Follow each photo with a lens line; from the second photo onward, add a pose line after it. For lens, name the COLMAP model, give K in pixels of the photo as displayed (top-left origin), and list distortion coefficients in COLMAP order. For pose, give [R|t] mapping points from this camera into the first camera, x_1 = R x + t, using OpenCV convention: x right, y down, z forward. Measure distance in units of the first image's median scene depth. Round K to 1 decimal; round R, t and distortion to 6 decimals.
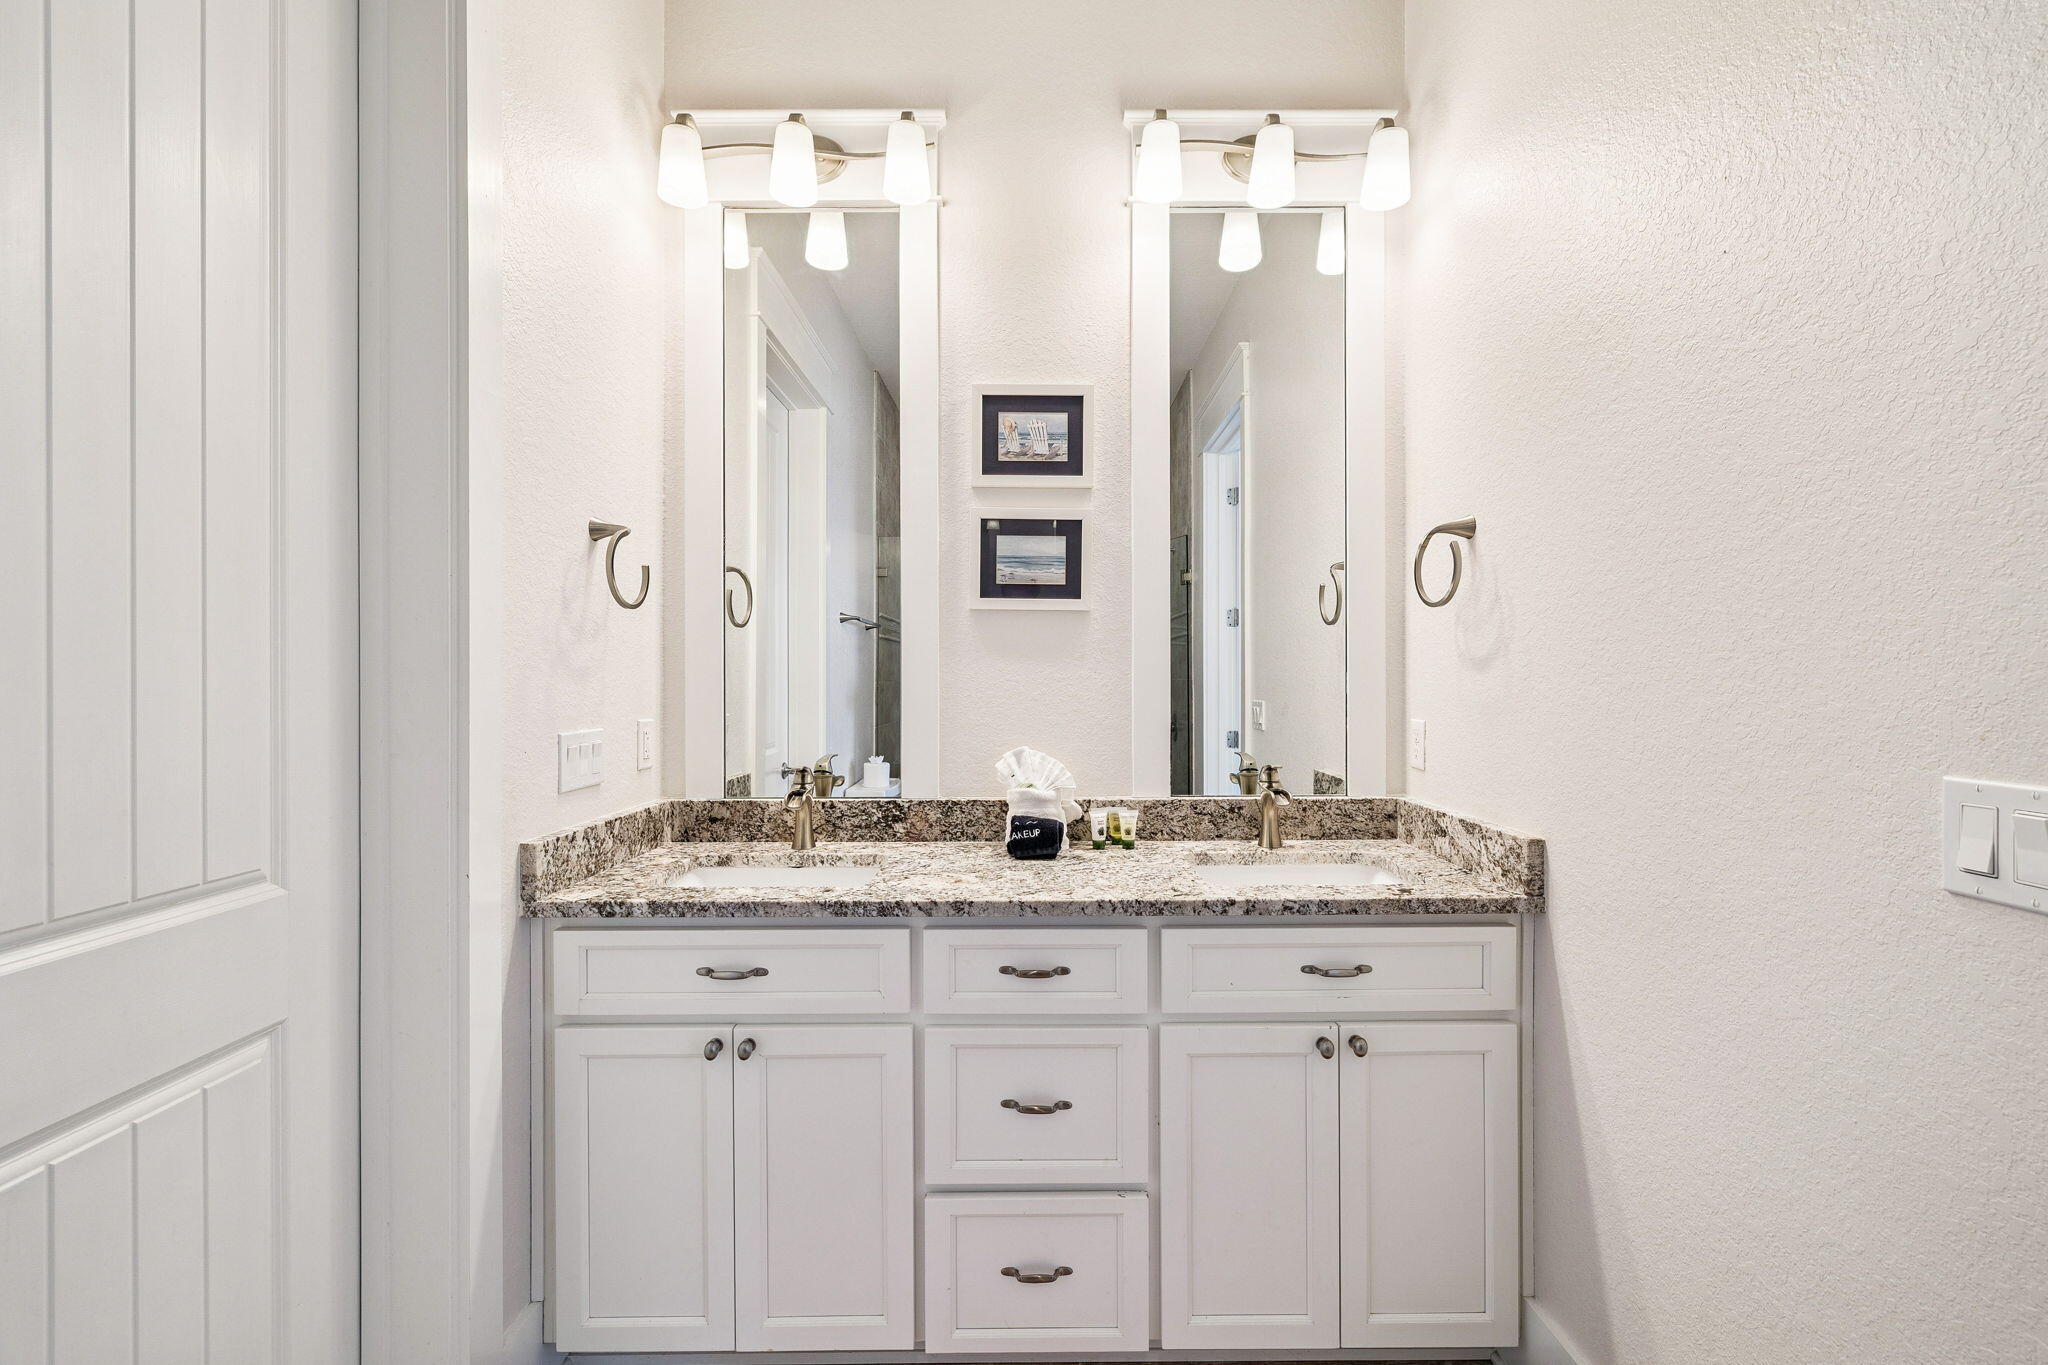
lens RADIAL K [[863.8, 0, 1027.0], [0, 863.8, 685.6], [0, 0, 1]] dist [-0.000872, 0.000668]
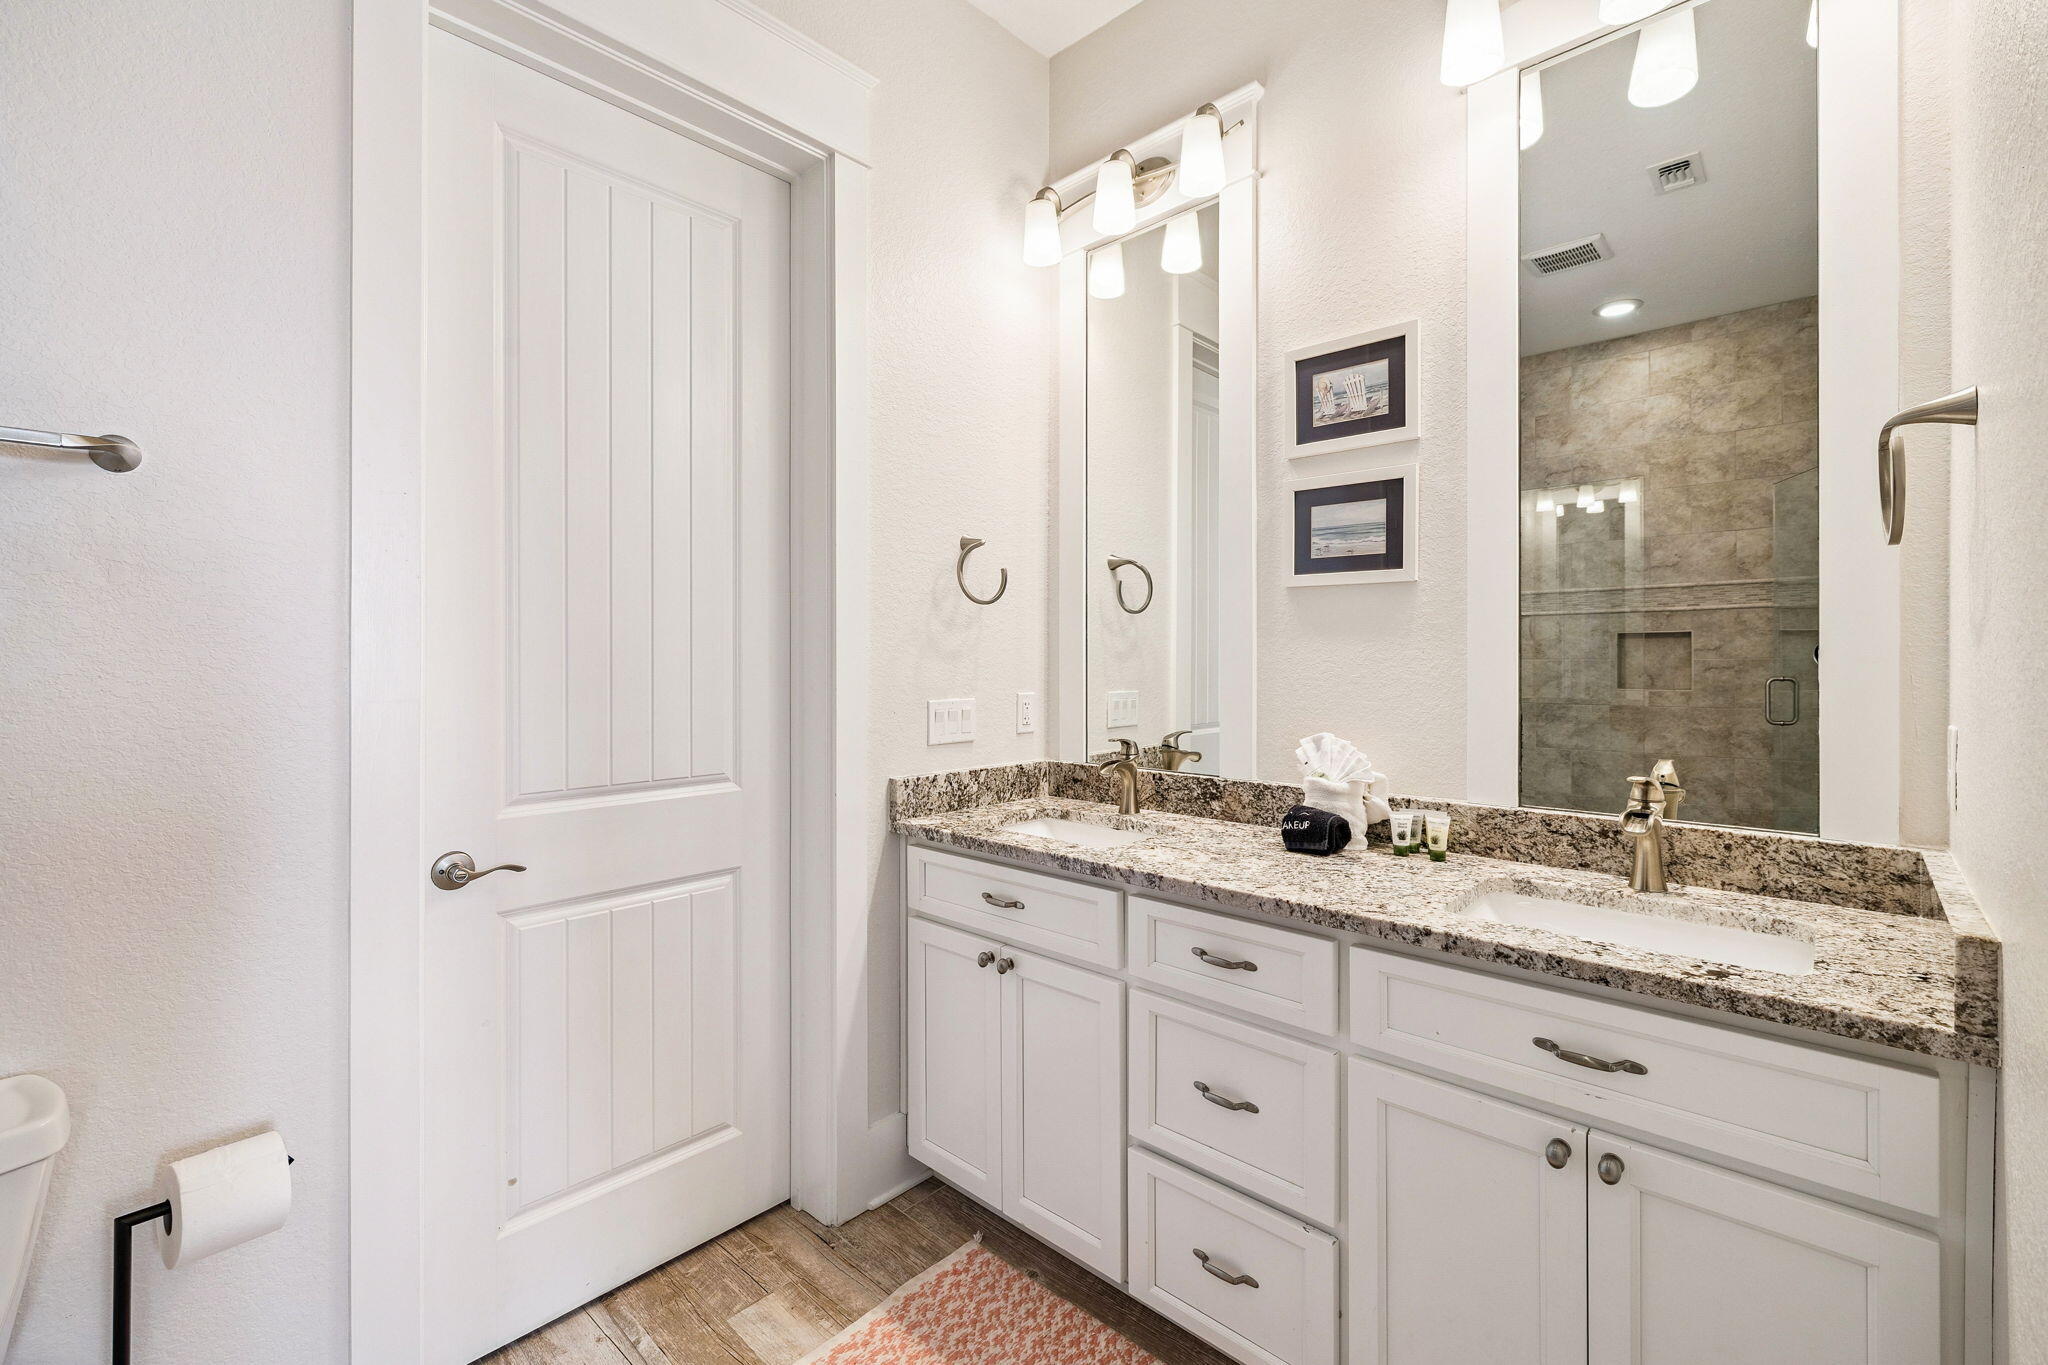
lens RADIAL K [[863.8, 0, 1006.5], [0, 863.8, 664.0], [0, 0, 1]] dist [-0.000872, 0.000668]
pose [[0.720861, 0.003761, -0.693069, 0.416342], [-0.004009, 0.999991, 0.001257, -0.003188], [0.693068, 0.001873, 0.720870, 0.102457]]
